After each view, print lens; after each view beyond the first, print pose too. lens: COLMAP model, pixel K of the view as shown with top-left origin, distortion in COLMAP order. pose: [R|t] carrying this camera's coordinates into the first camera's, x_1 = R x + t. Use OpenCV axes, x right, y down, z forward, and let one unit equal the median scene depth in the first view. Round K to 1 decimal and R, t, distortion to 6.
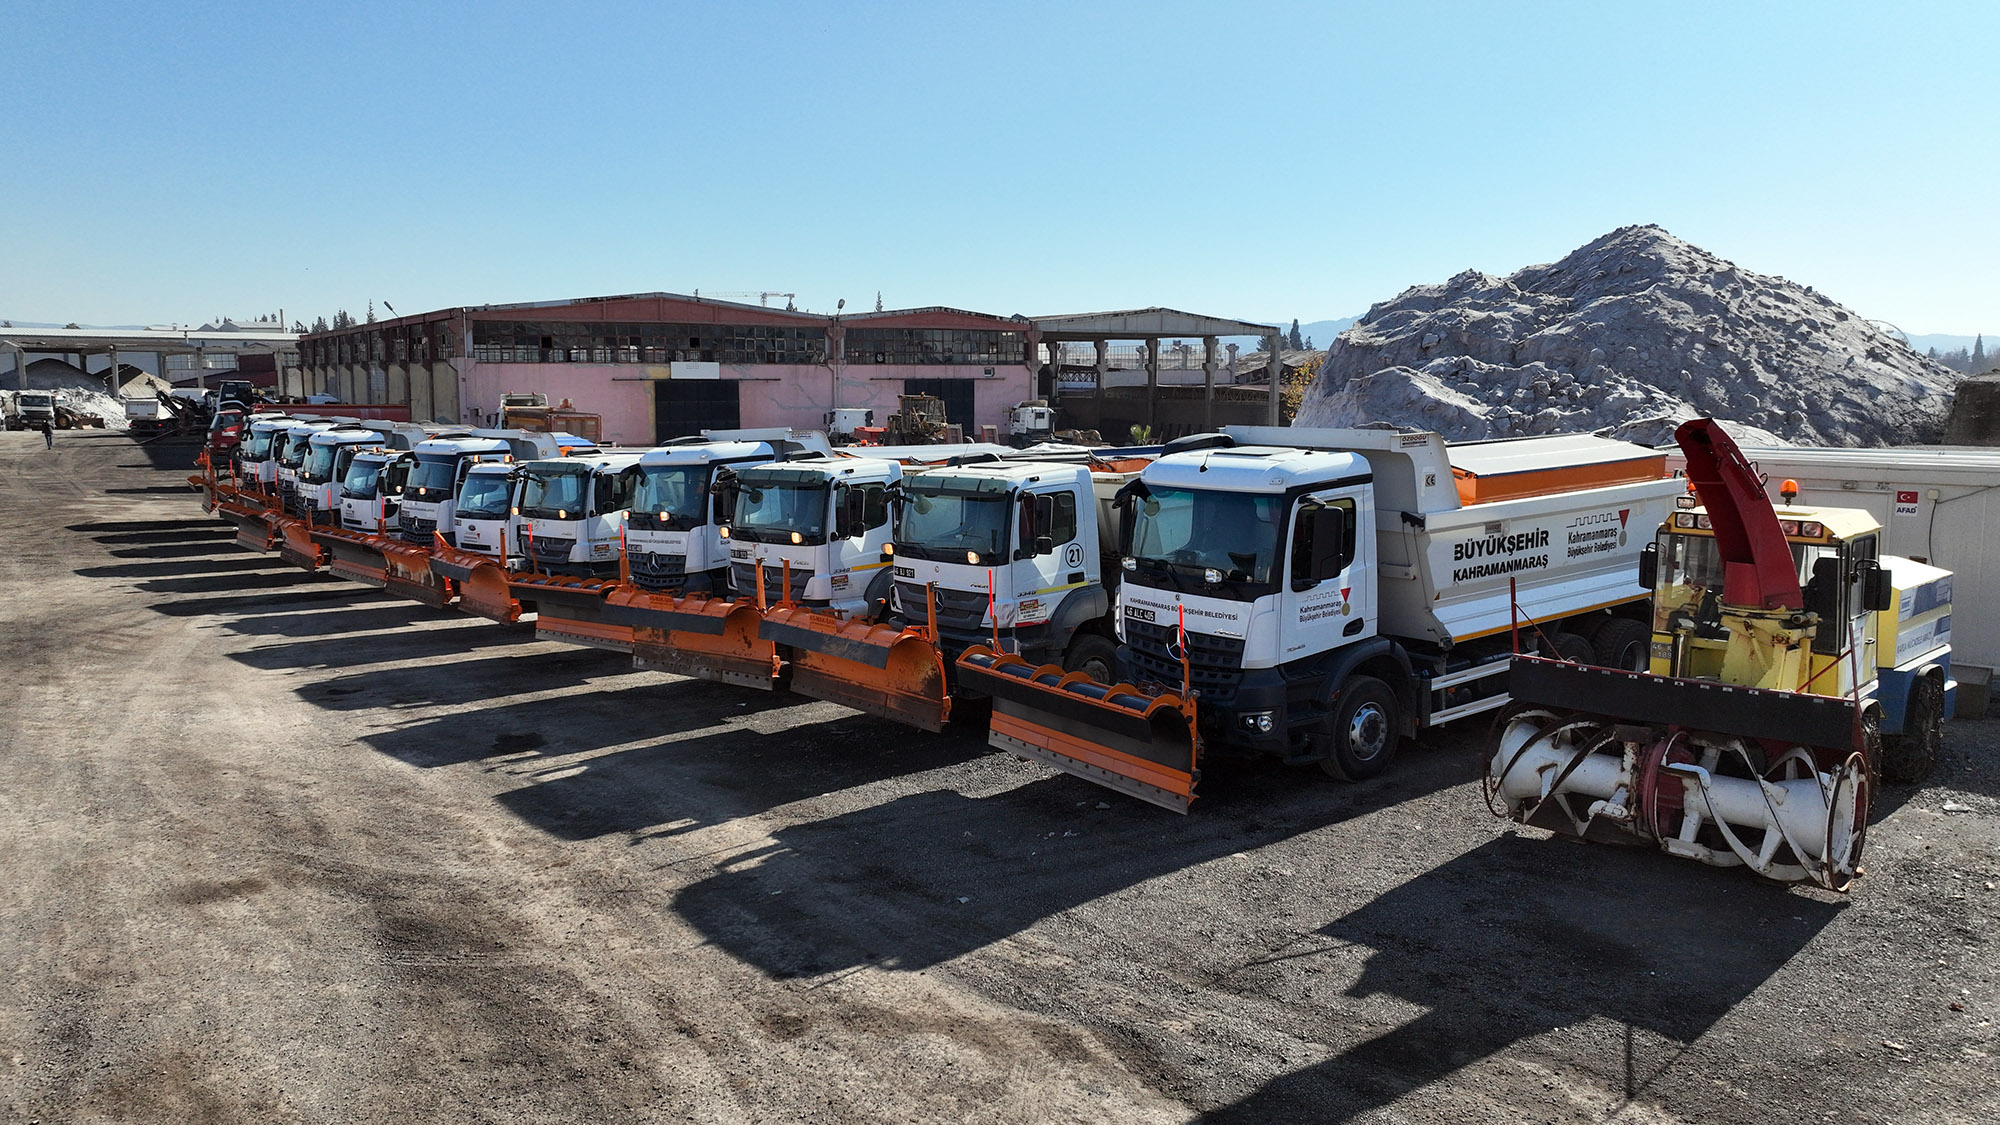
lens RADIAL K [[1405.6, 0, 990.9], [0, 1405.6, 561.4], [0, 0, 1]] dist [0.007409, 0.001940]
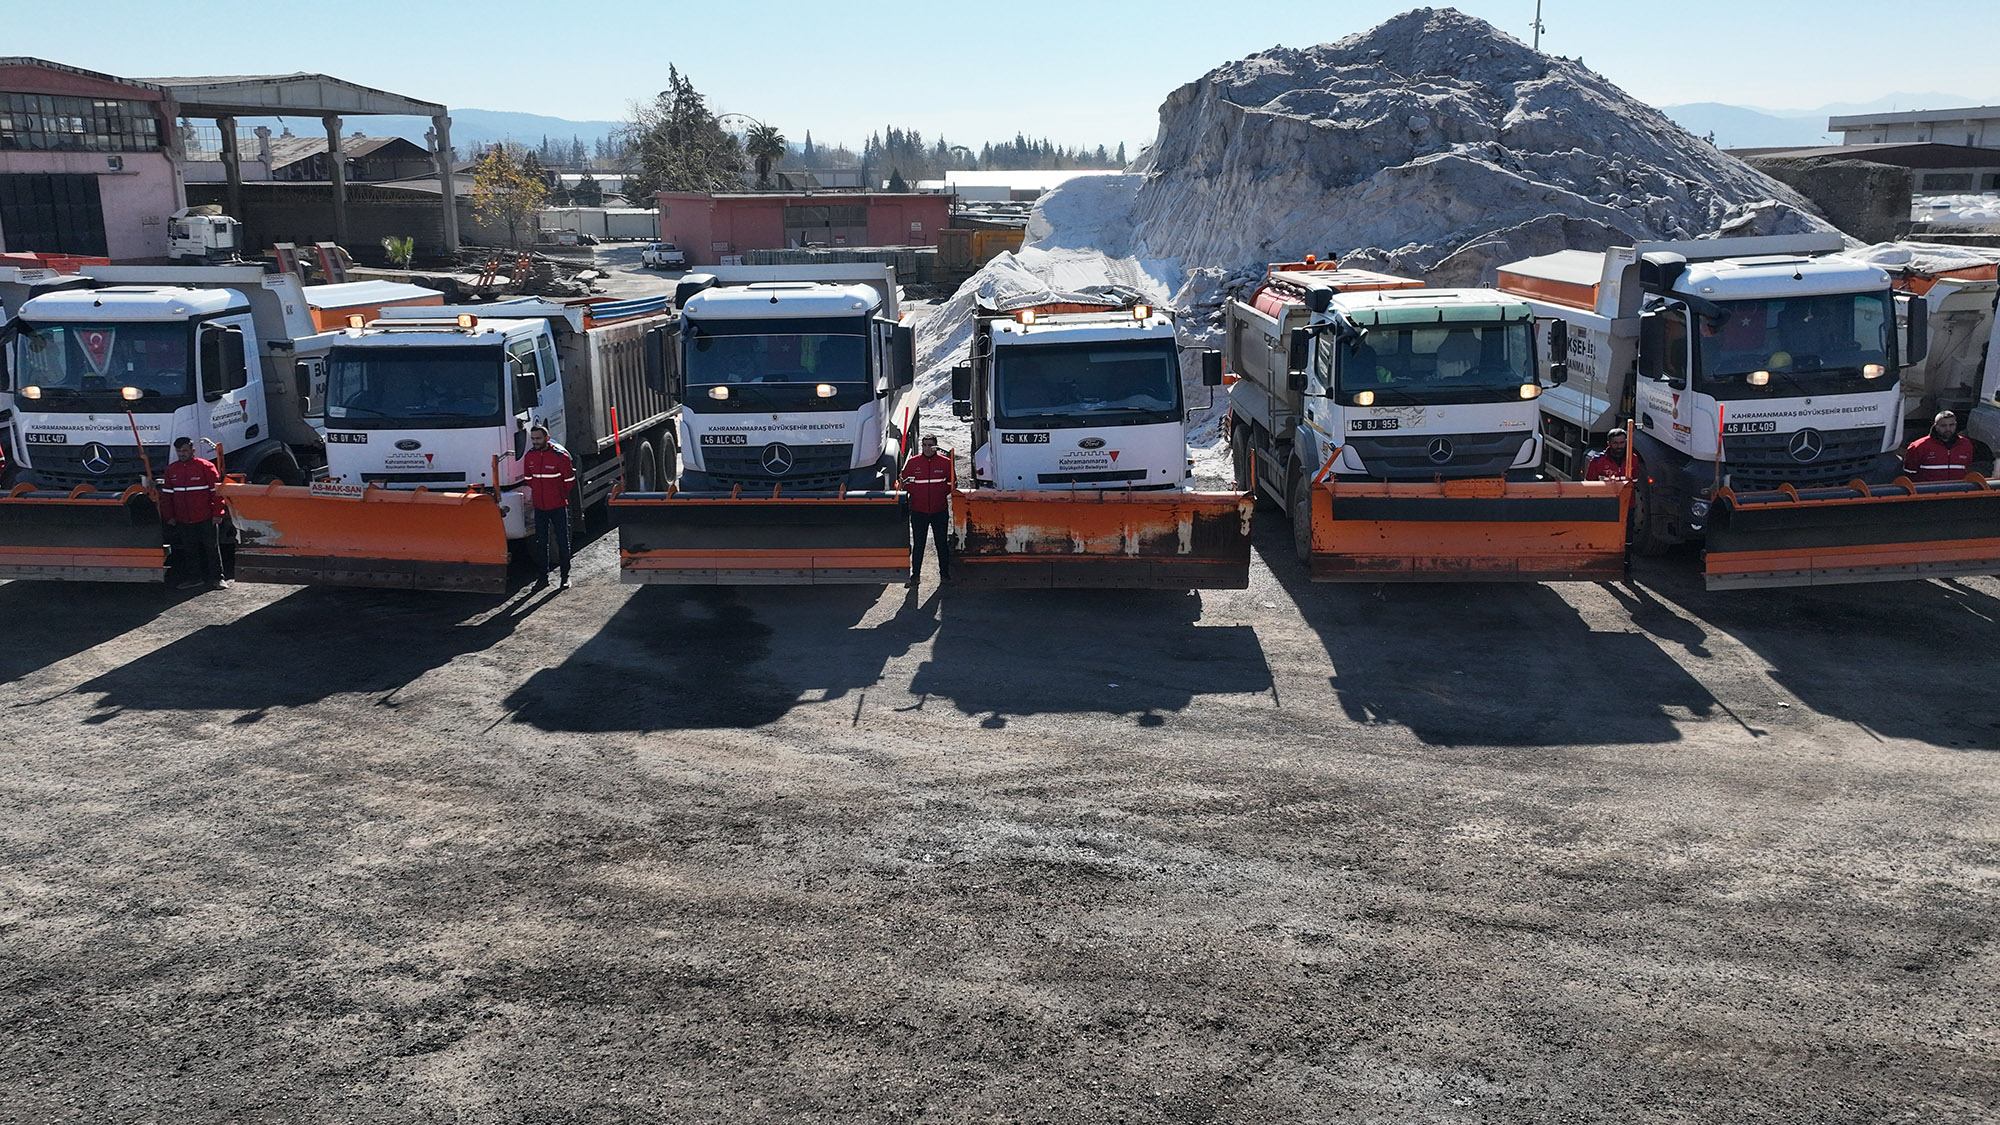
lens RADIAL K [[1568.1, 0, 1010.2], [0, 1568.1, 558.1], [0, 0, 1]] dist [0.003143, 0.005372]
pose [[0.715130, -0.169942, 0.678018, -1.171656], [0.094400, 0.984589, 0.147216, -0.104008], [-0.692587, -0.041273, 0.720152, 0.837364]]
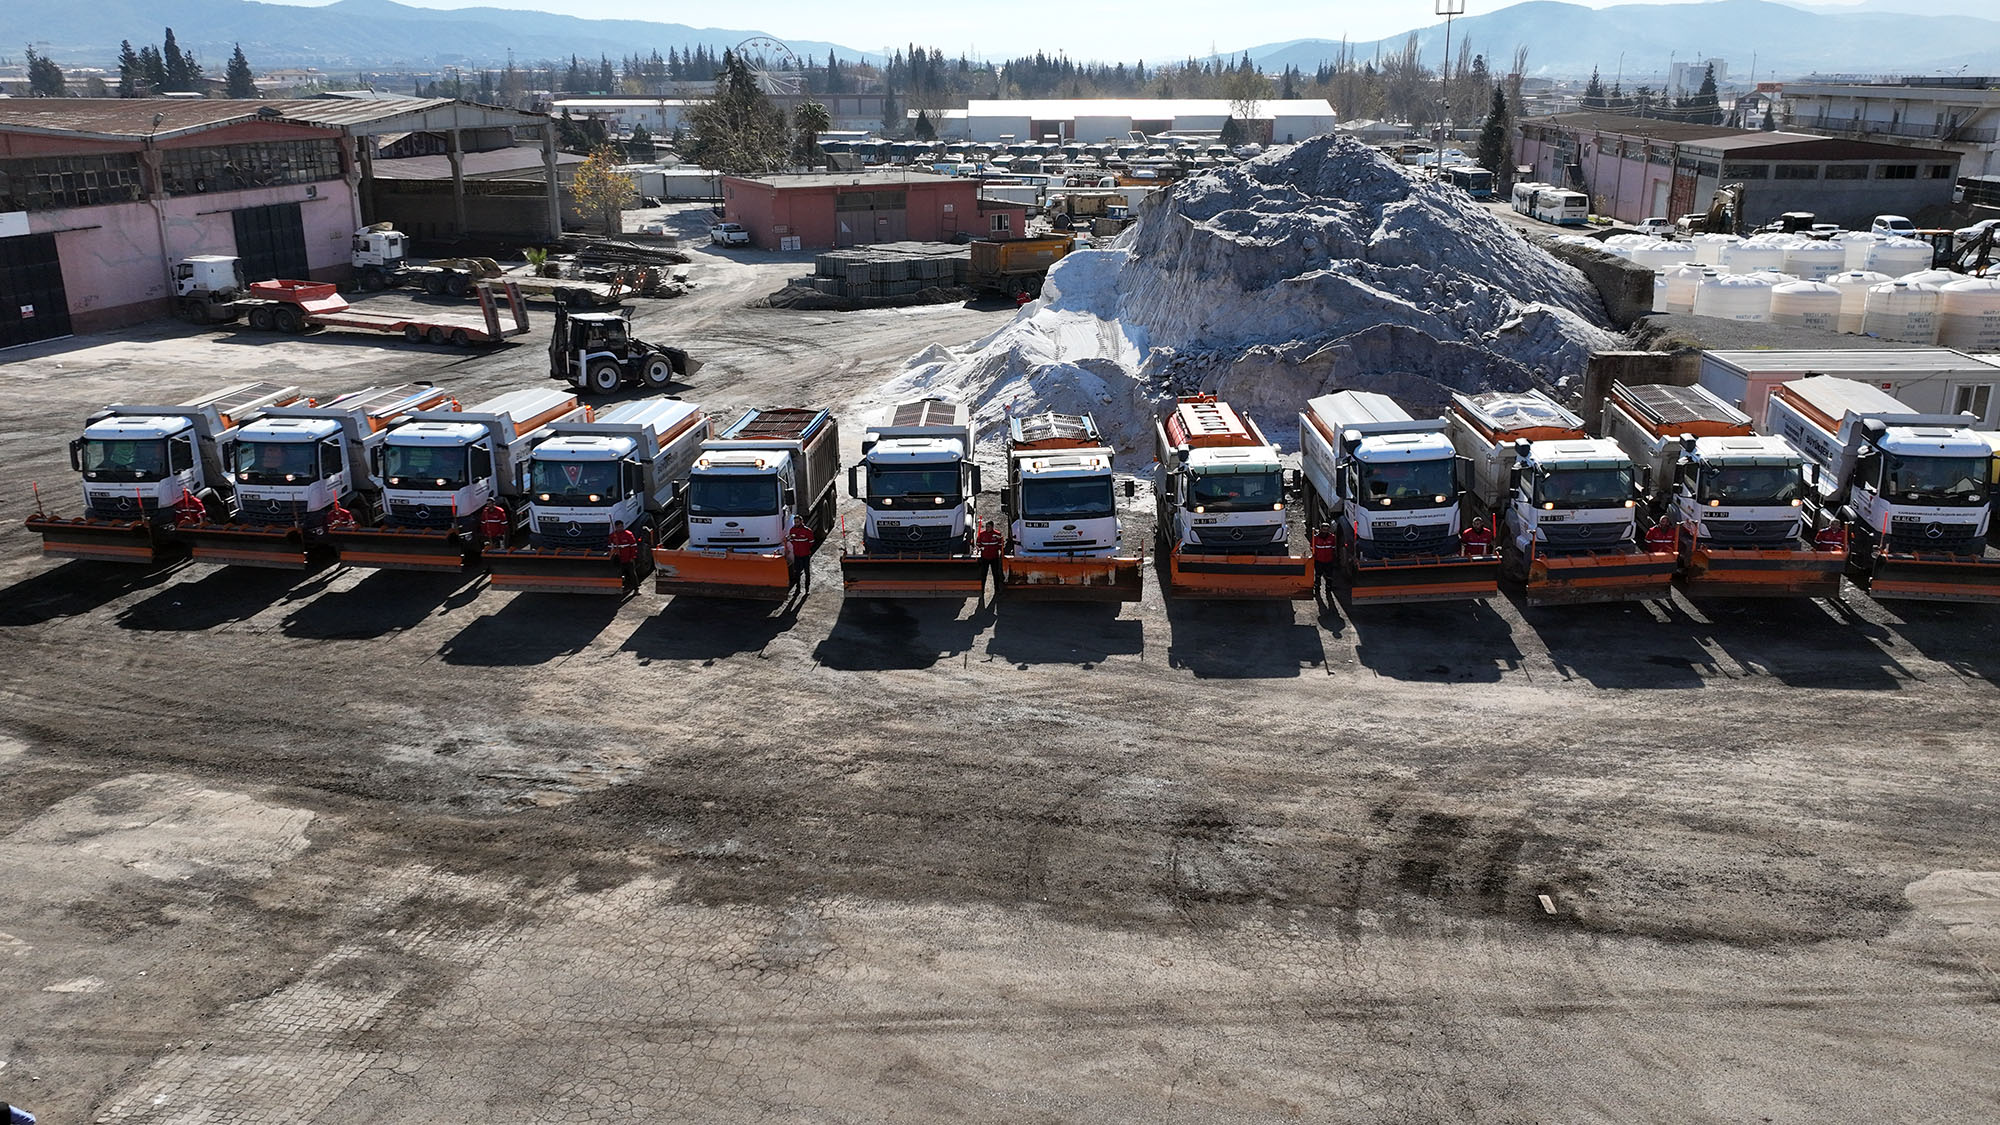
lens RADIAL K [[1568.1, 0, 1000.3], [0, 1568.1, 554.5], [0, 0, 1]] dist [0.003143, 0.005372]
pose [[0.727965, -0.206909, 0.653648, -1.773047], [0.095637, 0.974700, 0.202025, -0.374417], [-0.678912, -0.084554, 0.729335, 0.179729]]
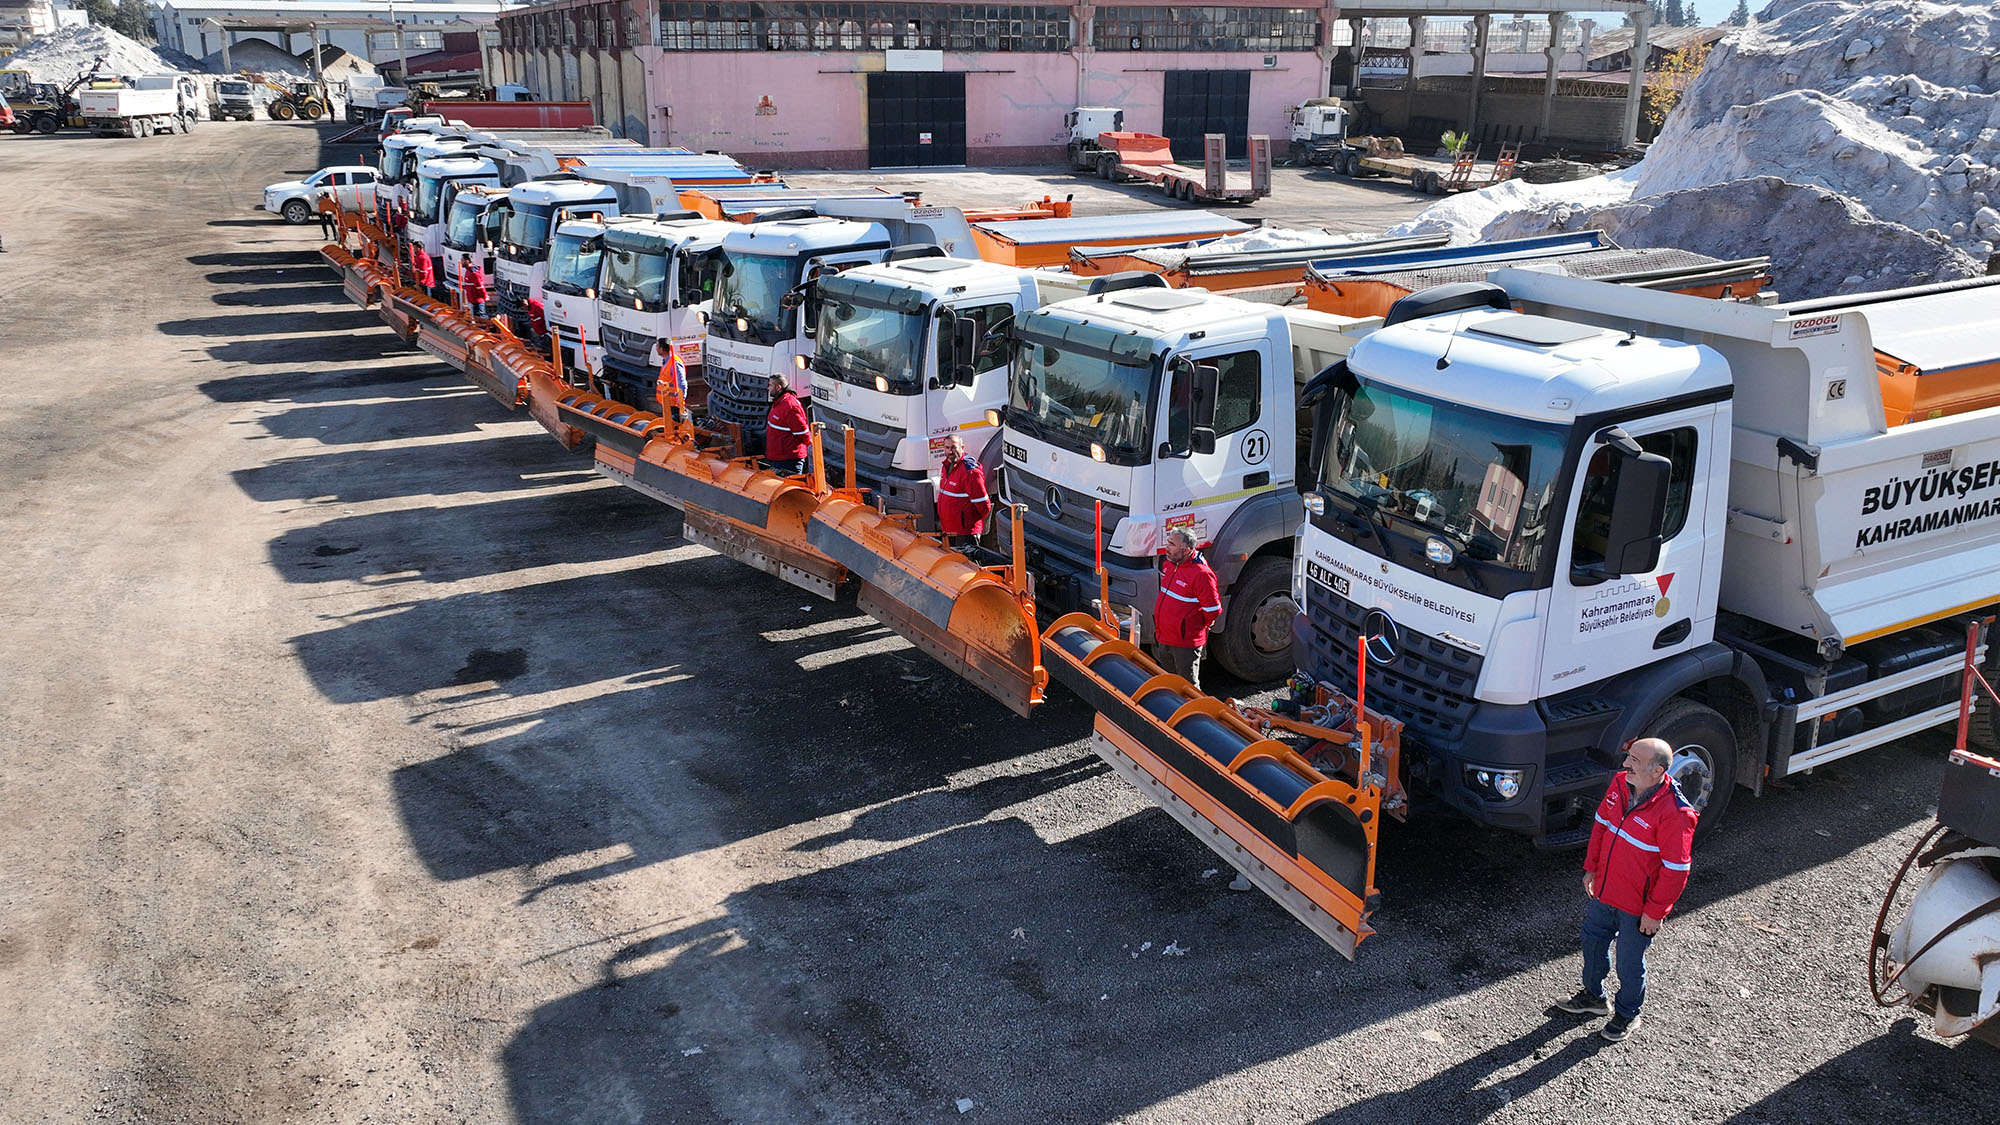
lens RADIAL K [[1568.1, 0, 1002.1], [0, 1568.1, 569.7], [0, 0, 1]] dist [0.003143, 0.005372]
pose [[0.985147, 0.055187, -0.162606, 0.050209], [-0.023814, 0.981706, 0.188908, -0.065911], [0.170056, -0.182230, 0.968438, 0.184775]]
